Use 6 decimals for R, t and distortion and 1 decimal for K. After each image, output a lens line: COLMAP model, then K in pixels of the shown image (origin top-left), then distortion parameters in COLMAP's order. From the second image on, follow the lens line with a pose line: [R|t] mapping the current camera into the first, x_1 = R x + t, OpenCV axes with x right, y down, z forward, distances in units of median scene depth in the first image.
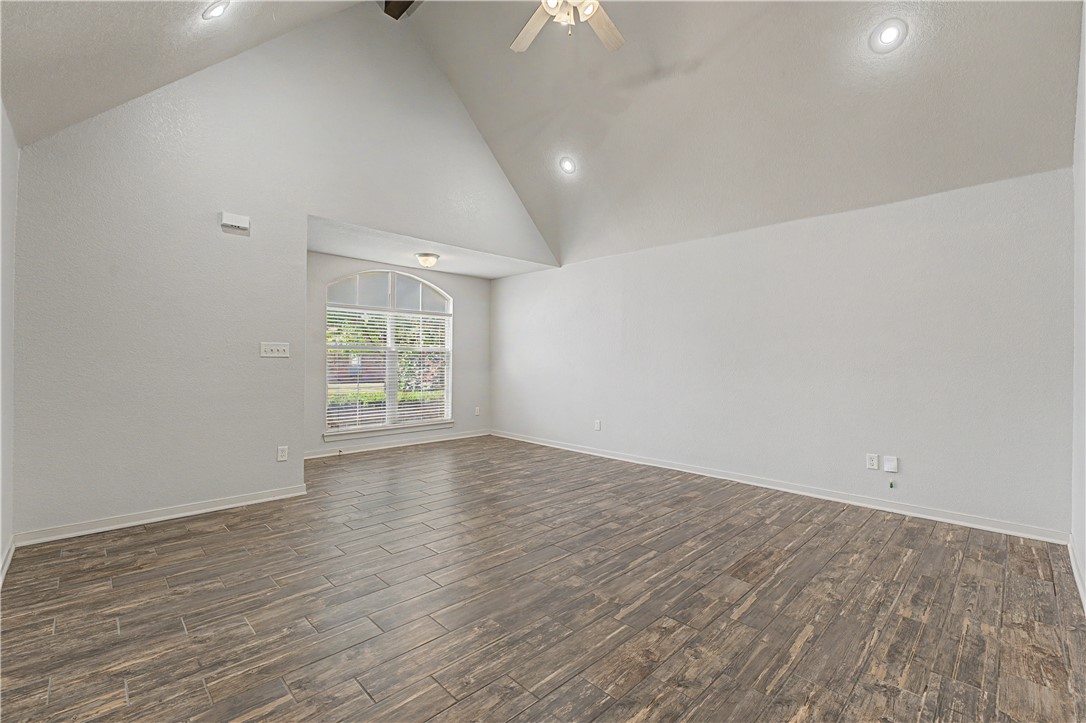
lens RADIAL K [[472.1, 0, 541.0], [0, 472.1, 359.6], [0, 0, 1]] dist [-0.001602, 0.000034]
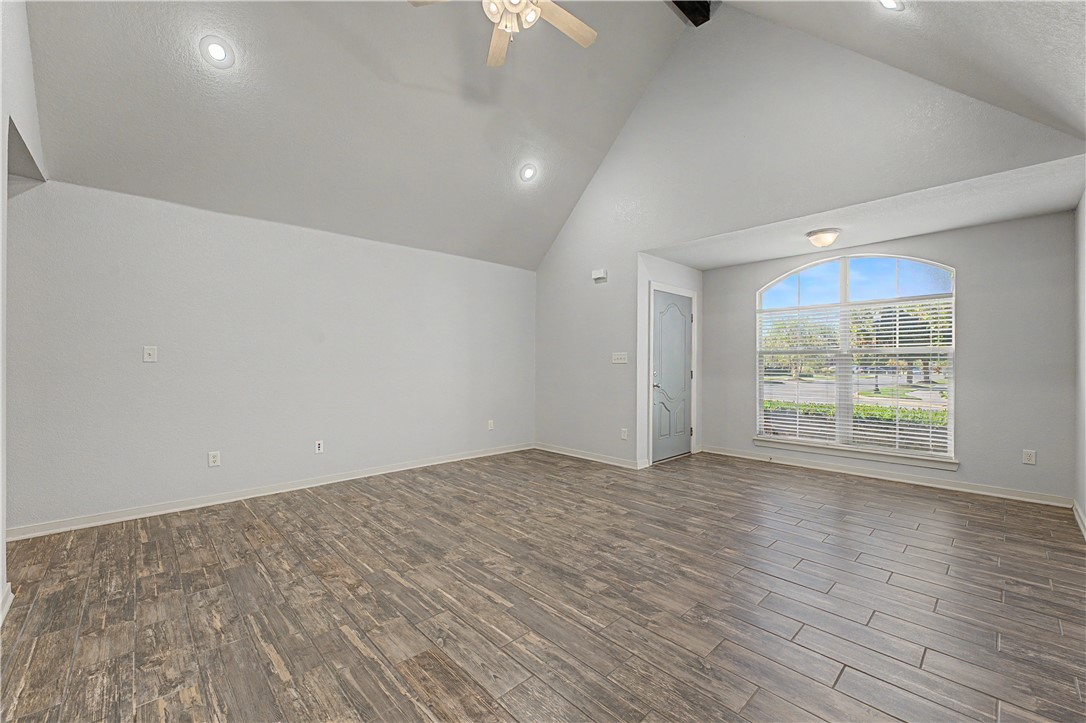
lens RADIAL K [[434.0, 0, 538.1], [0, 434.0, 365.6], [0, 0, 1]] dist [-0.002098, 0.000547]
pose [[-0.027664, -0.003351, -0.999612, 1.043043], [-0.000212, 0.999994, -0.003346, 0.008069], [0.999617, 0.000119, -0.027664, 1.149495]]
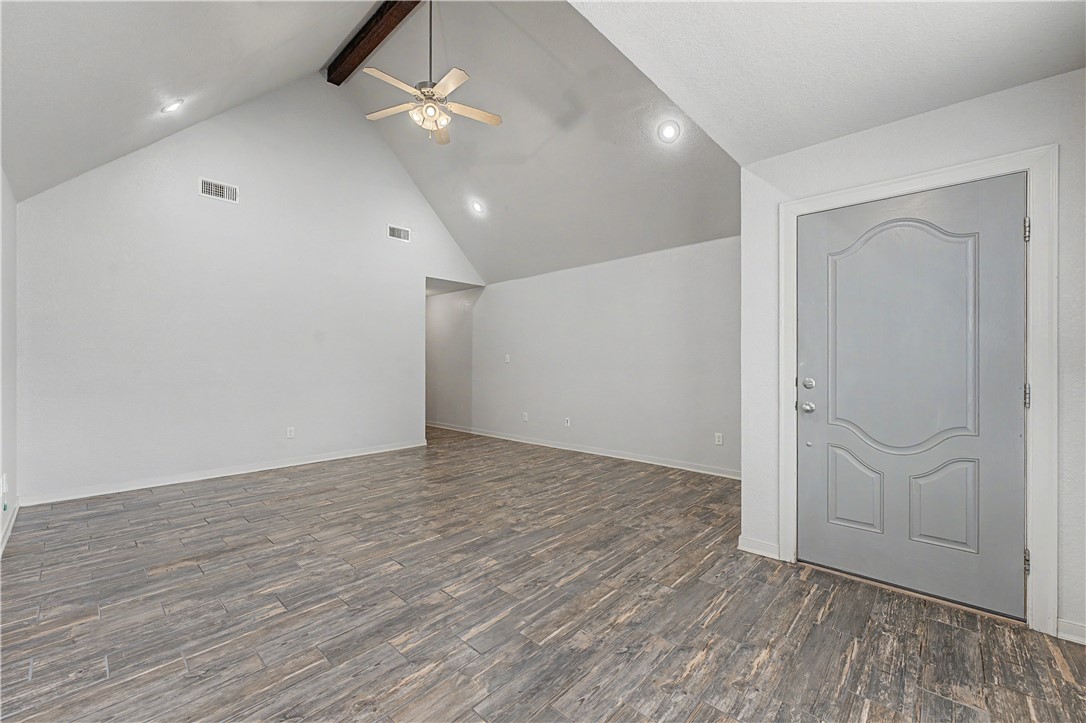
lens RADIAL K [[434.0, 0, 541.7], [0, 434.0, 361.8], [0, 0, 1]] dist [-0.002098, 0.000547]
pose [[-0.998599, -0.010108, -0.051949, -0.232716], [-0.009802, 0.999933, -0.006146, 0.003880], [0.052008, -0.005628, -0.998631, 2.494916]]
